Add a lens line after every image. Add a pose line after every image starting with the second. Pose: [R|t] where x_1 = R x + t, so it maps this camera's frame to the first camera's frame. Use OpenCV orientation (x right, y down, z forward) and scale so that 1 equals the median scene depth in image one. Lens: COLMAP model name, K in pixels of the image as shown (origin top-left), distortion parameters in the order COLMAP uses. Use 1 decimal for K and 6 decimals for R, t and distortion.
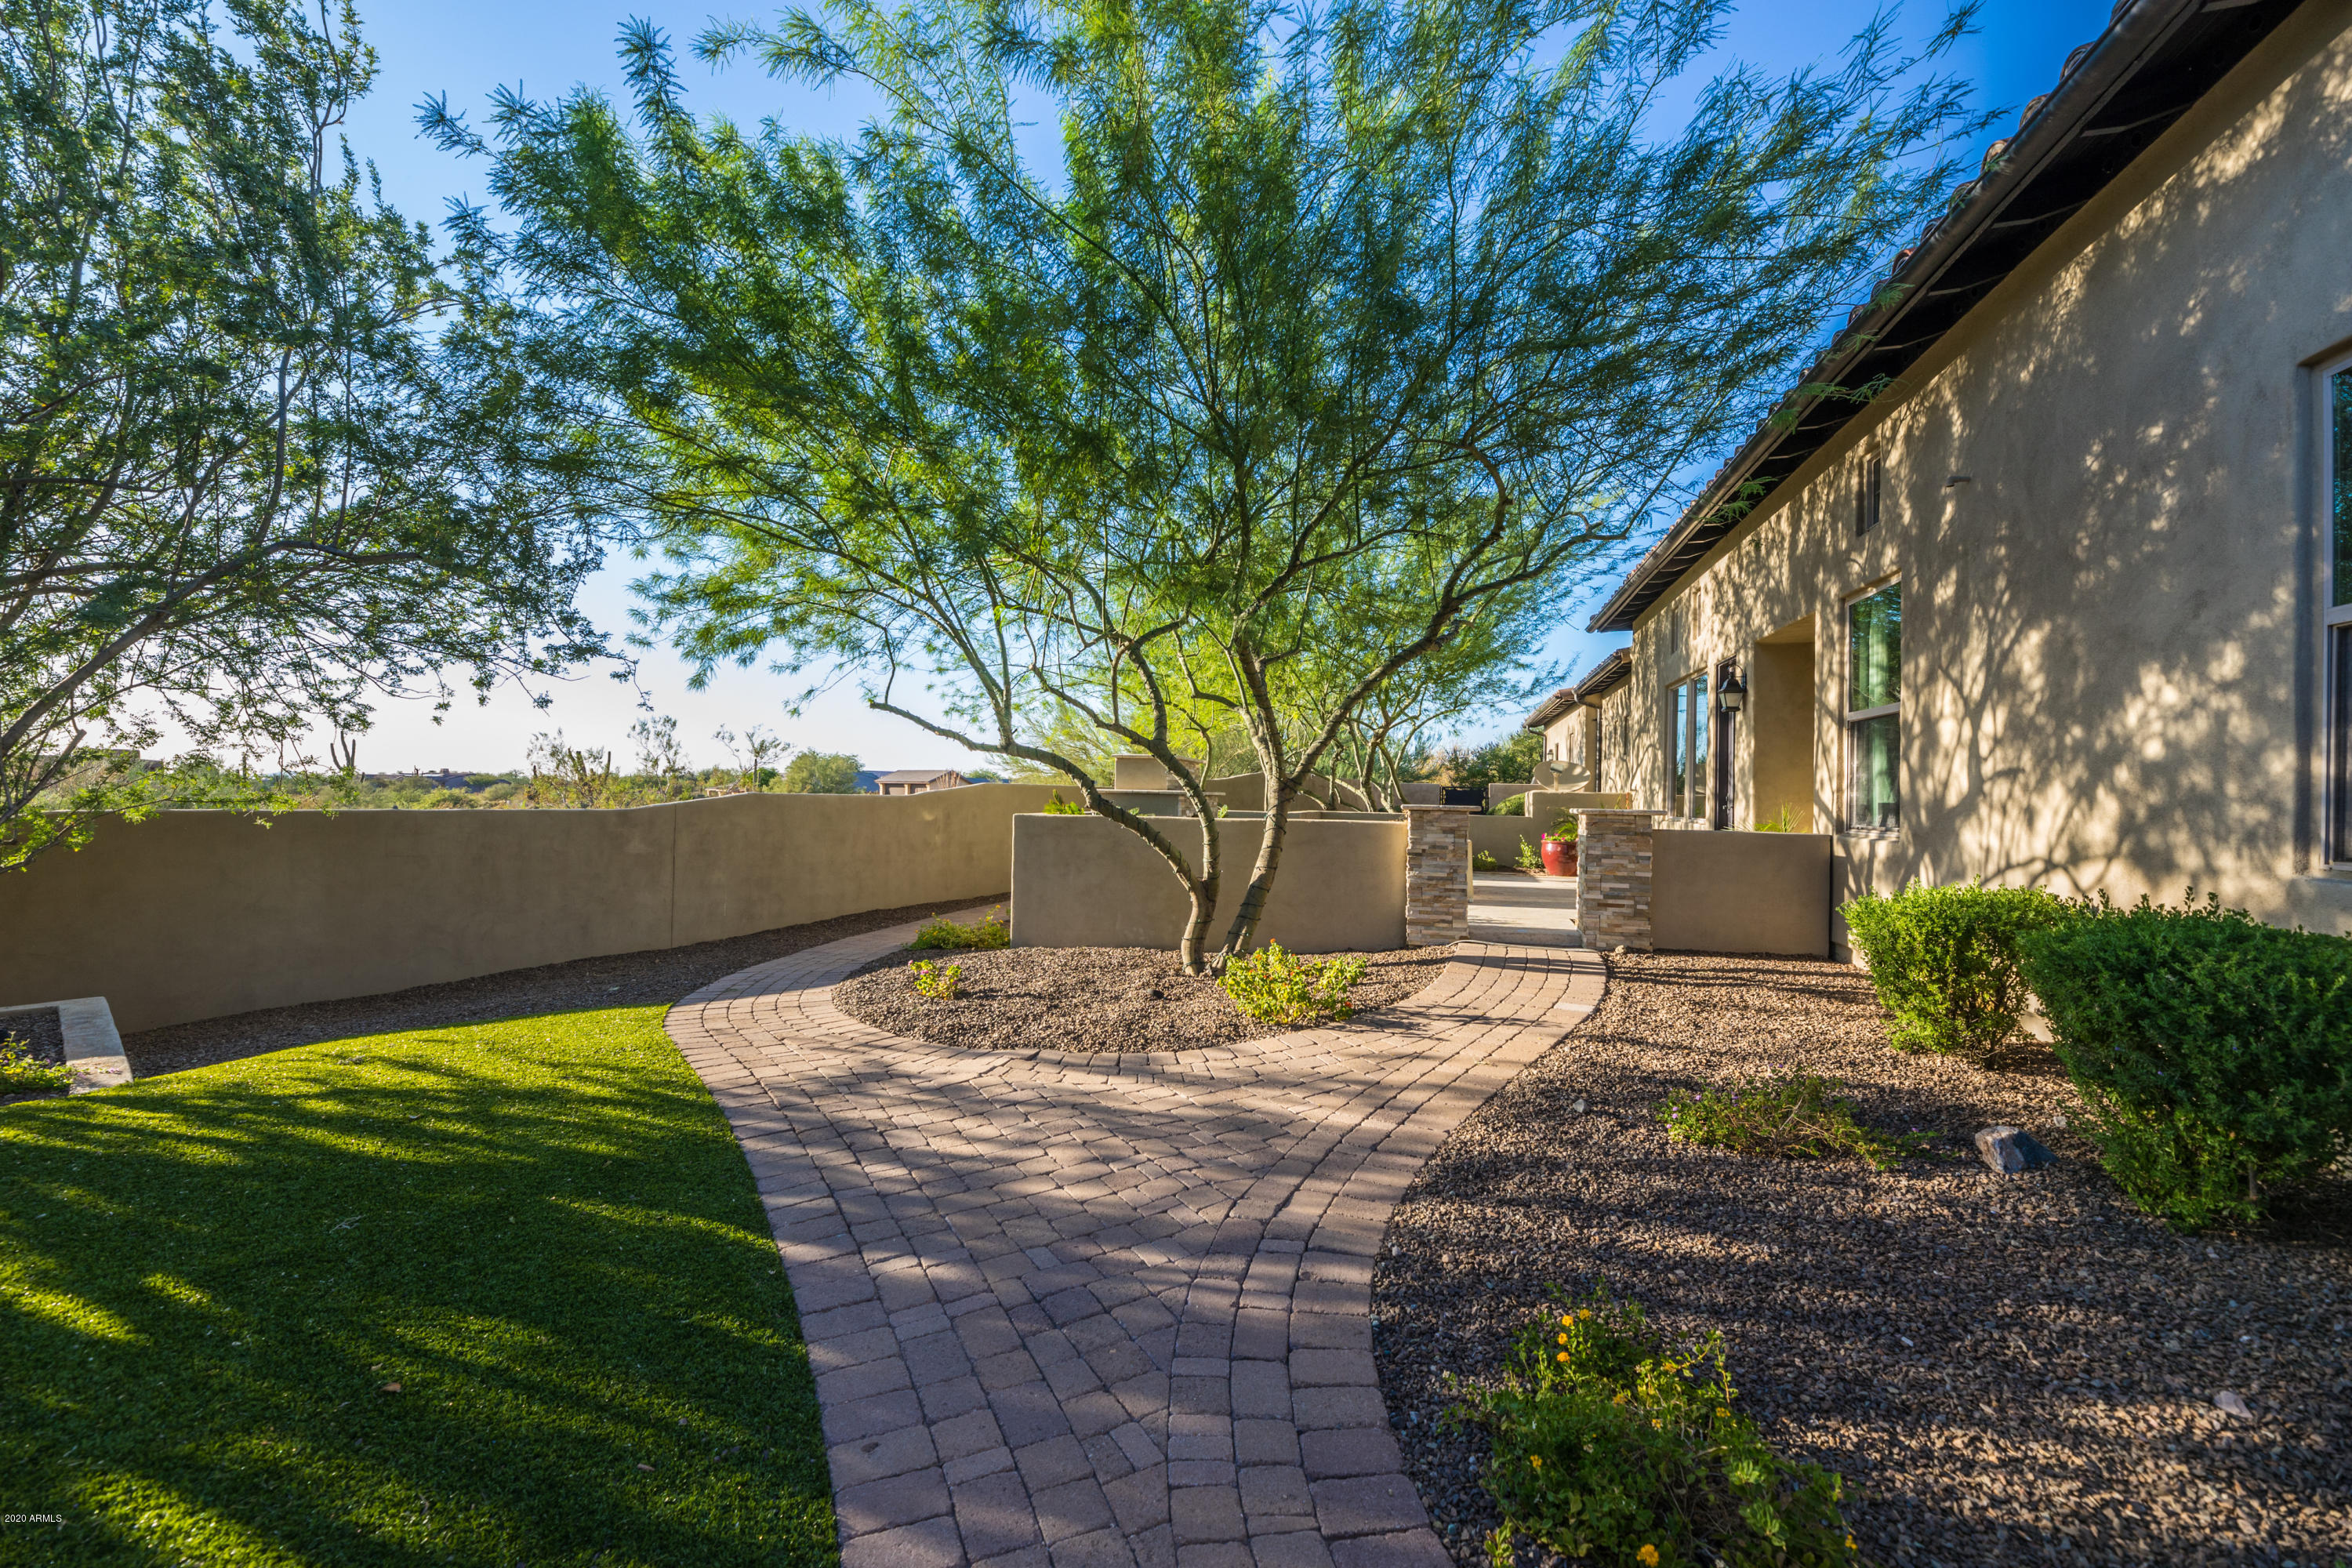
lens RADIAL K [[957.8, 0, 1176.0], [0, 957.8, 784.0], [0, 0, 1]] dist [-0.003573, -0.000217]
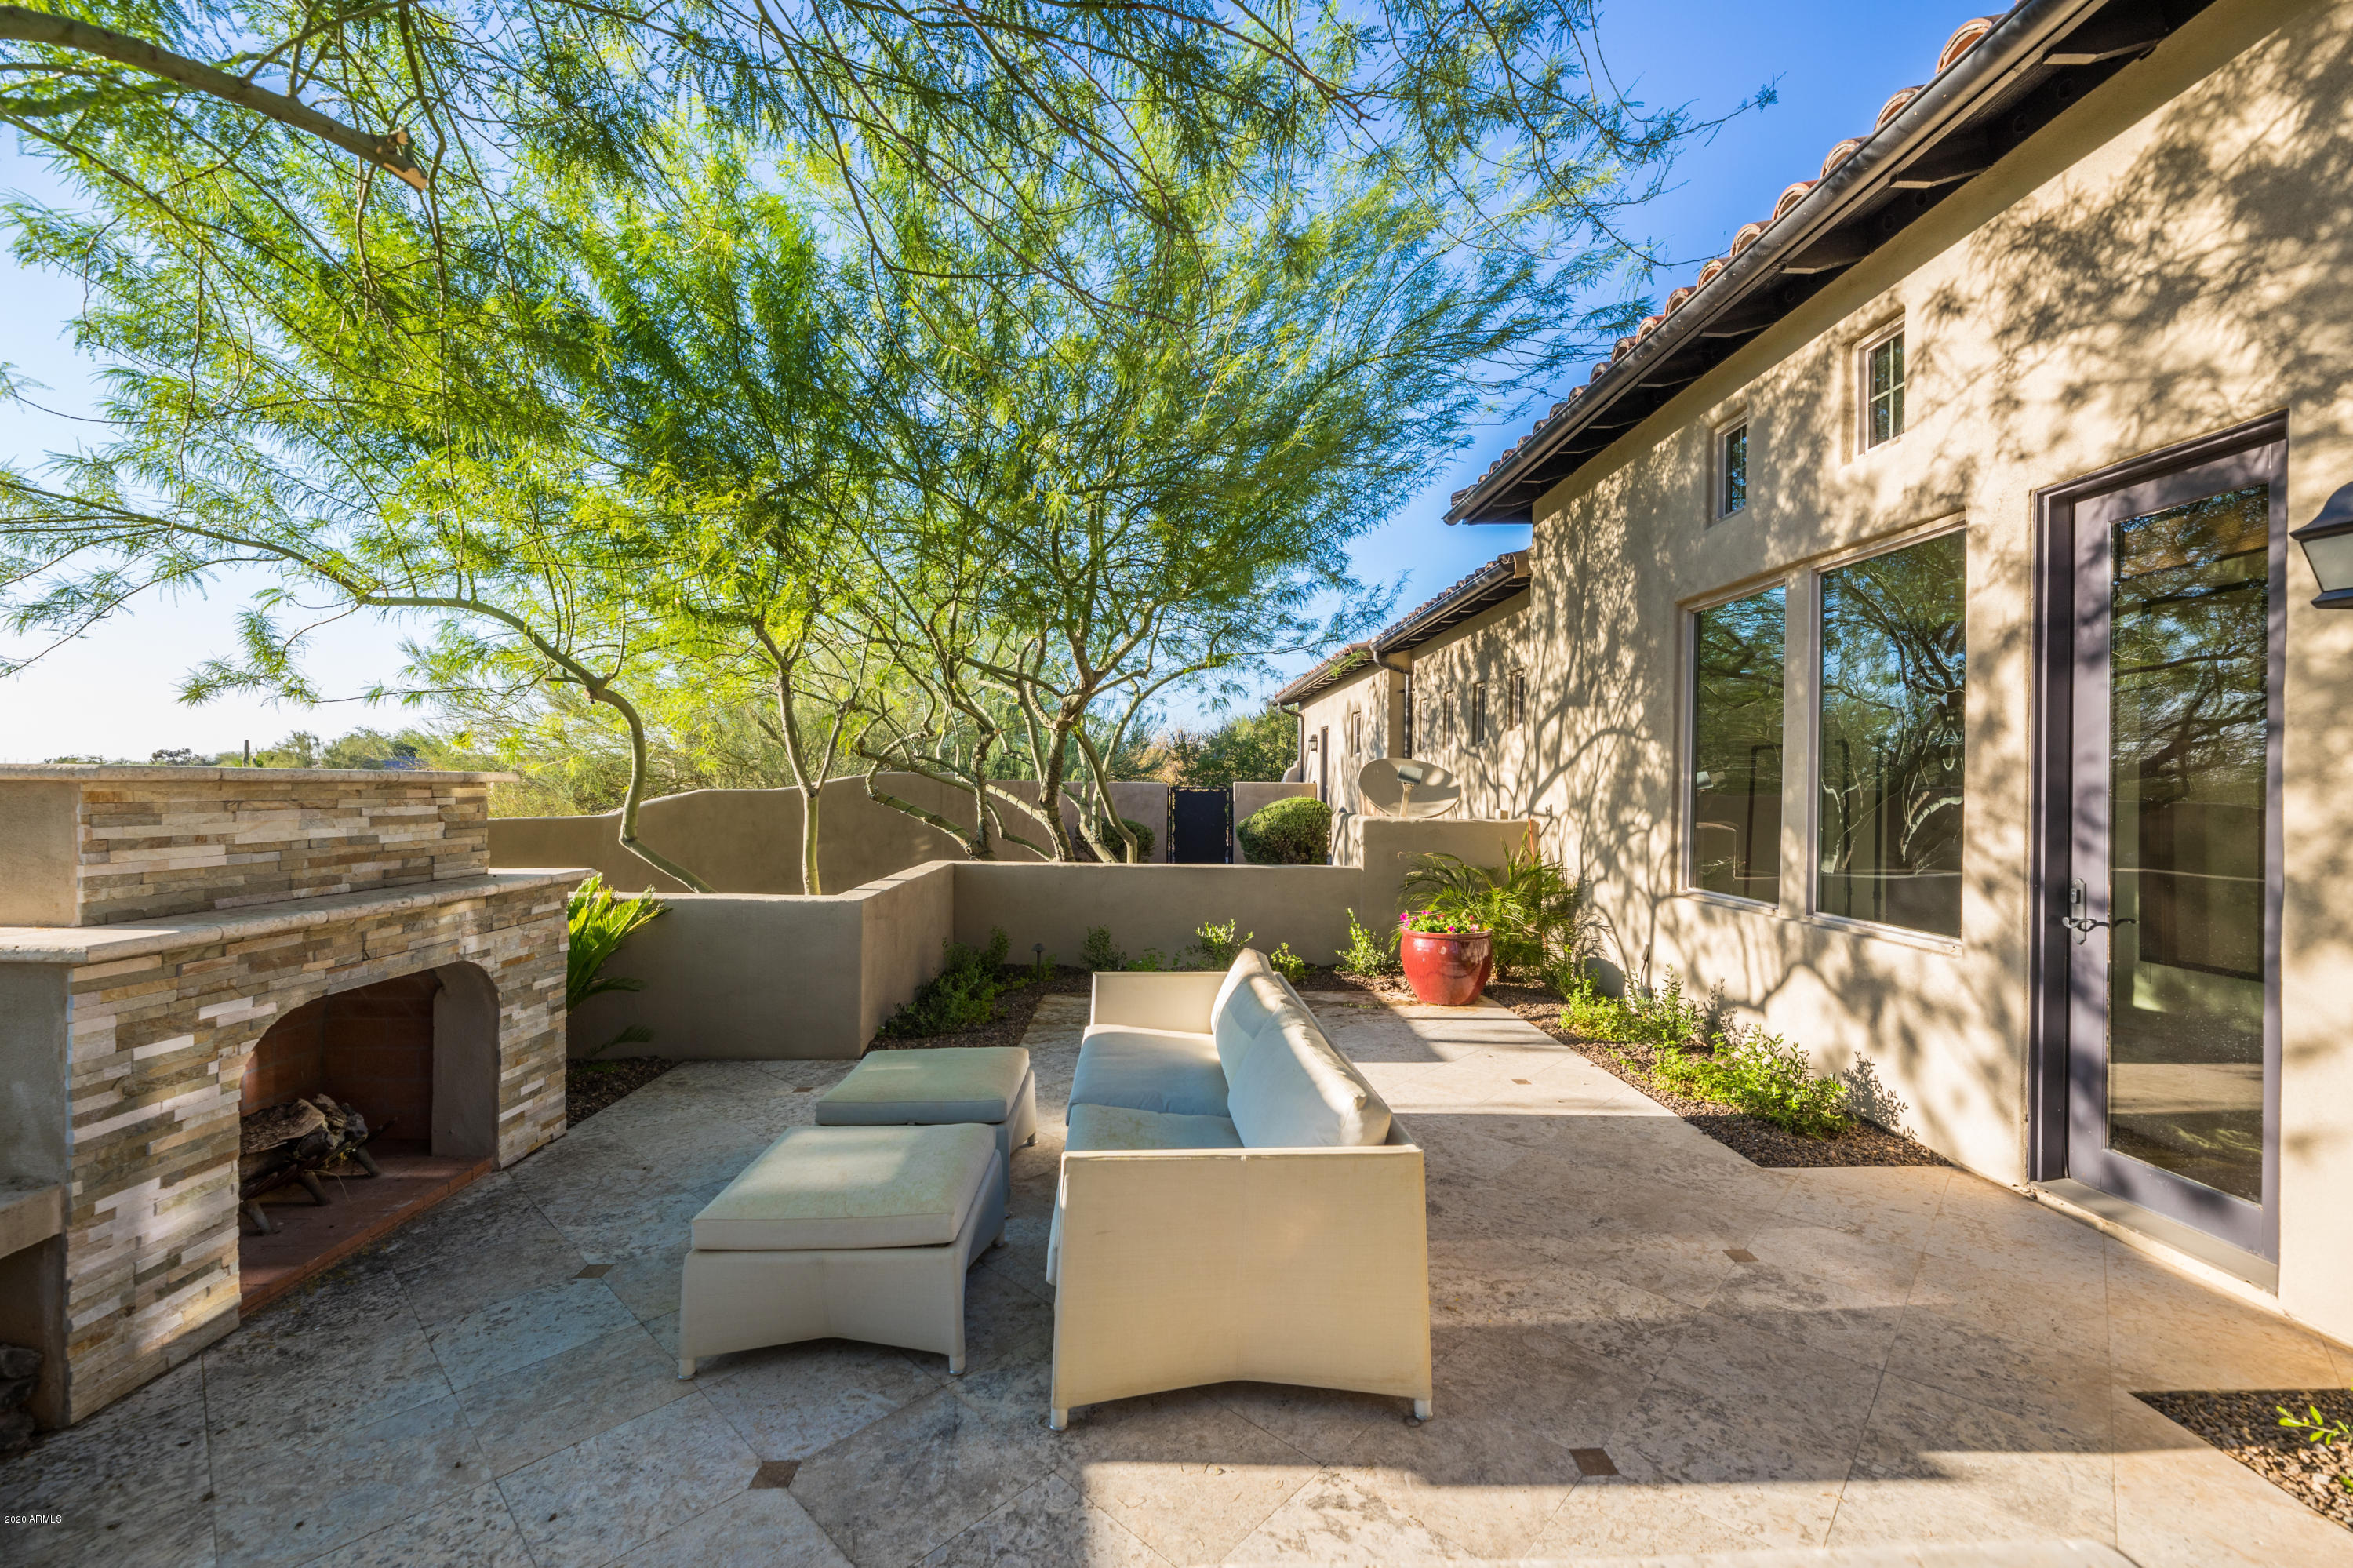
lens RADIAL K [[958.2, 0, 1176.5], [0, 958.2, 784.0], [0, 0, 1]] dist [-0.003573, -0.000217]
pose [[0.955595, -0.010259, 0.294504, 0.124141], [0.004472, 0.999784, 0.020318, -0.022574], [-0.294649, -0.018099, 0.955434, 0.540110]]
